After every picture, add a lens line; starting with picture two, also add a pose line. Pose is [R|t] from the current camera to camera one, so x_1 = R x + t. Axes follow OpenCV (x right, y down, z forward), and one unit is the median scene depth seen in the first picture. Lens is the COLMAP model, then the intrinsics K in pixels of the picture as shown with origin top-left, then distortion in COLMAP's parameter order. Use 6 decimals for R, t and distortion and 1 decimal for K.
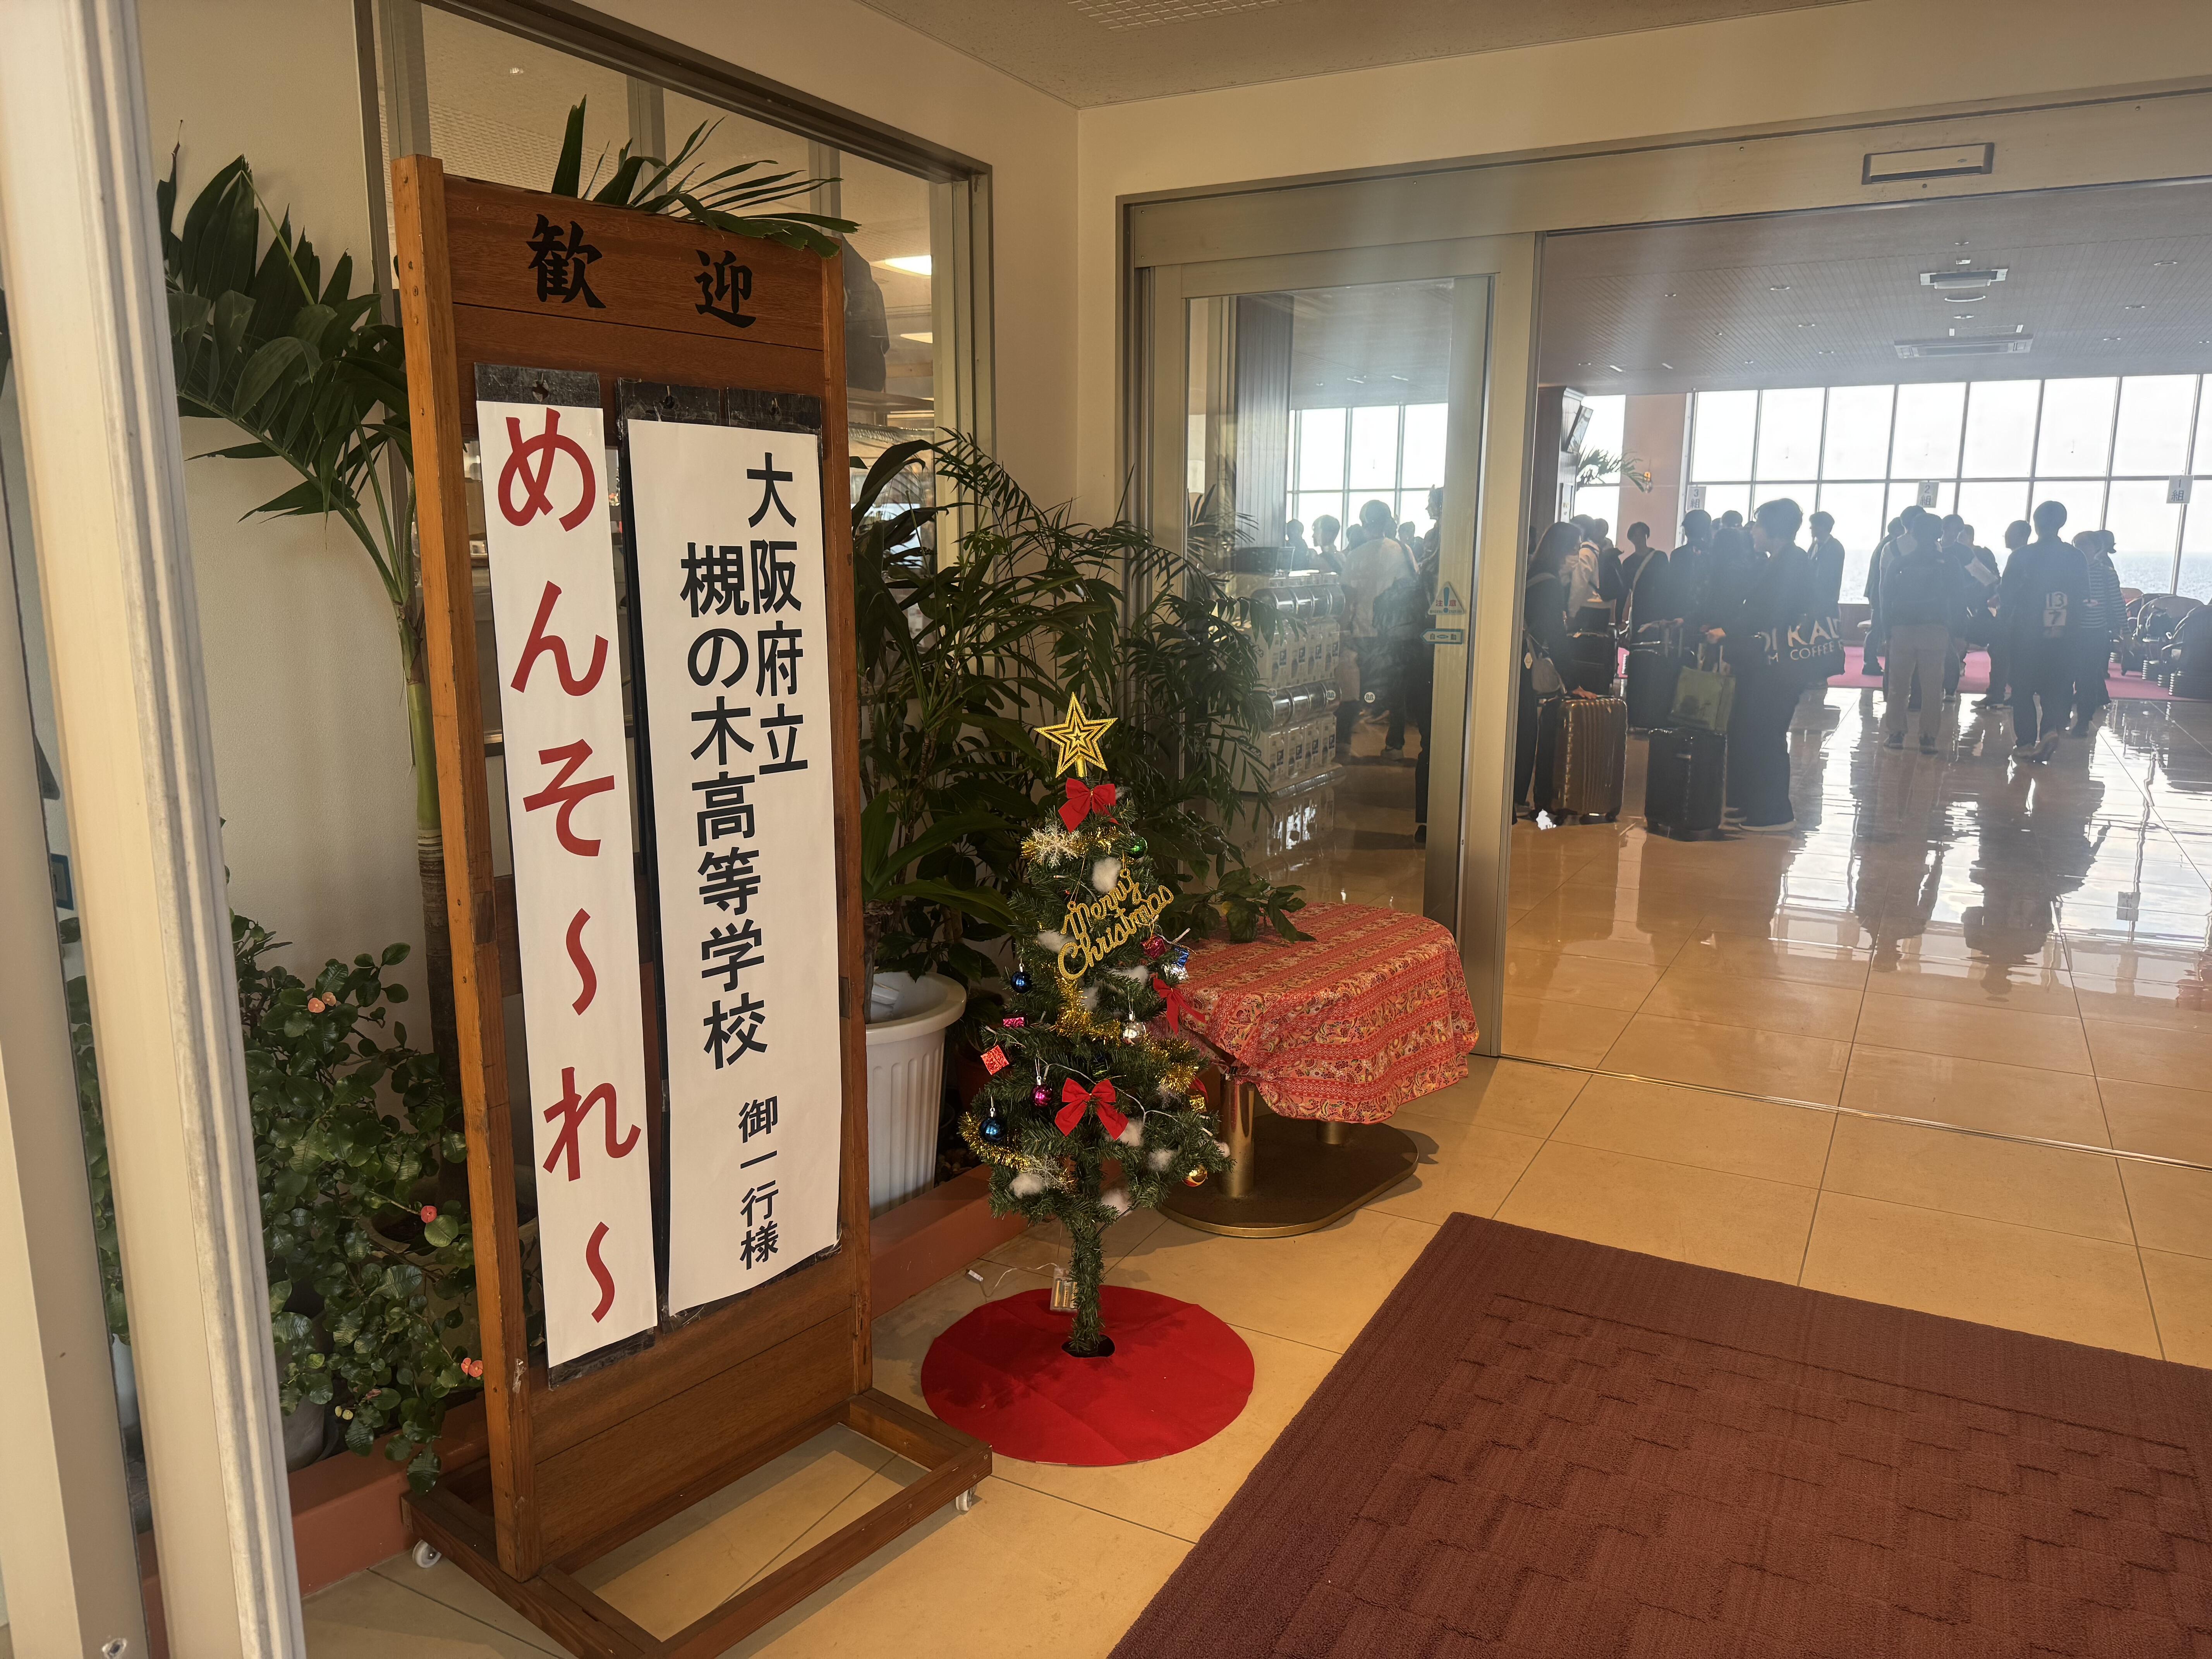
lens RADIAL K [[1546.8, 0, 1106.1], [0, 1546.8, 821.6], [0, 0, 1]] dist [-0.001293, -0.000278]
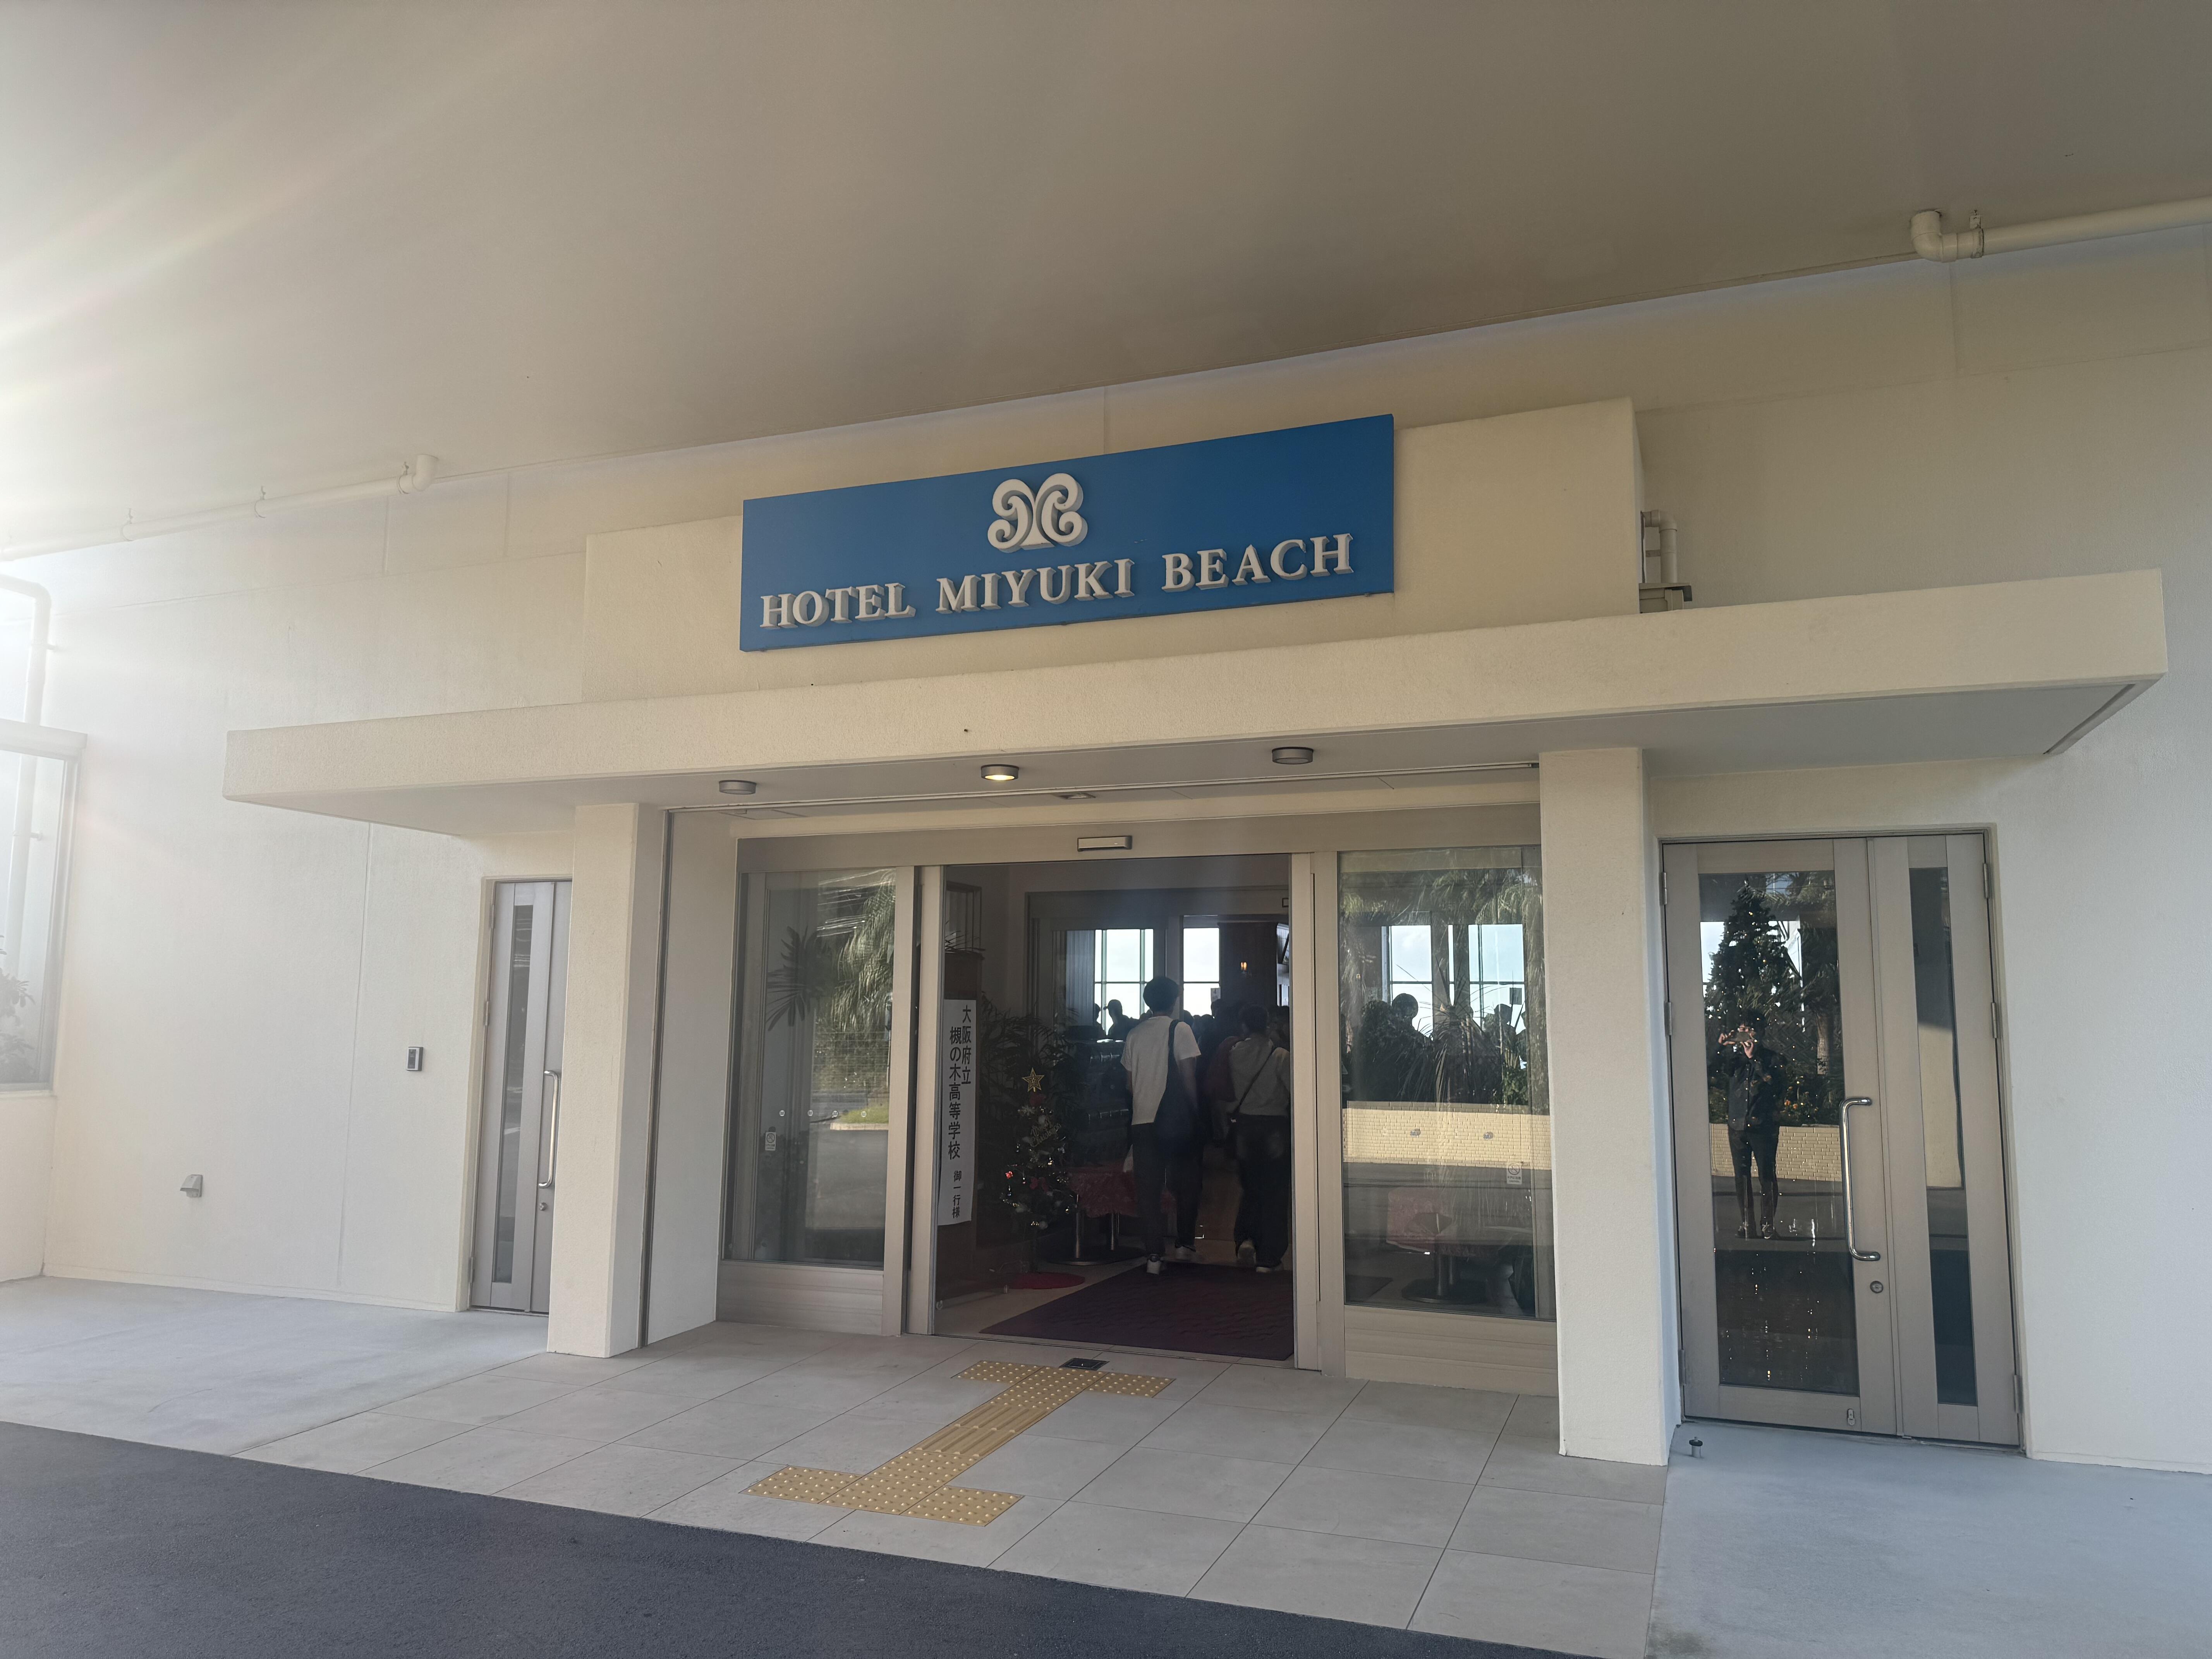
lens RADIAL K [[1546.8, 0, 1110.1], [0, 1546.8, 822.8], [0, 0, 1]] dist [-0.001293, -0.000278]
pose [[0.992714, 0.013781, 0.119702, -0.322233], [0.022602, 0.954506, -0.297334, 0.511622], [-0.118354, 0.297873, 0.947240, -2.972962]]
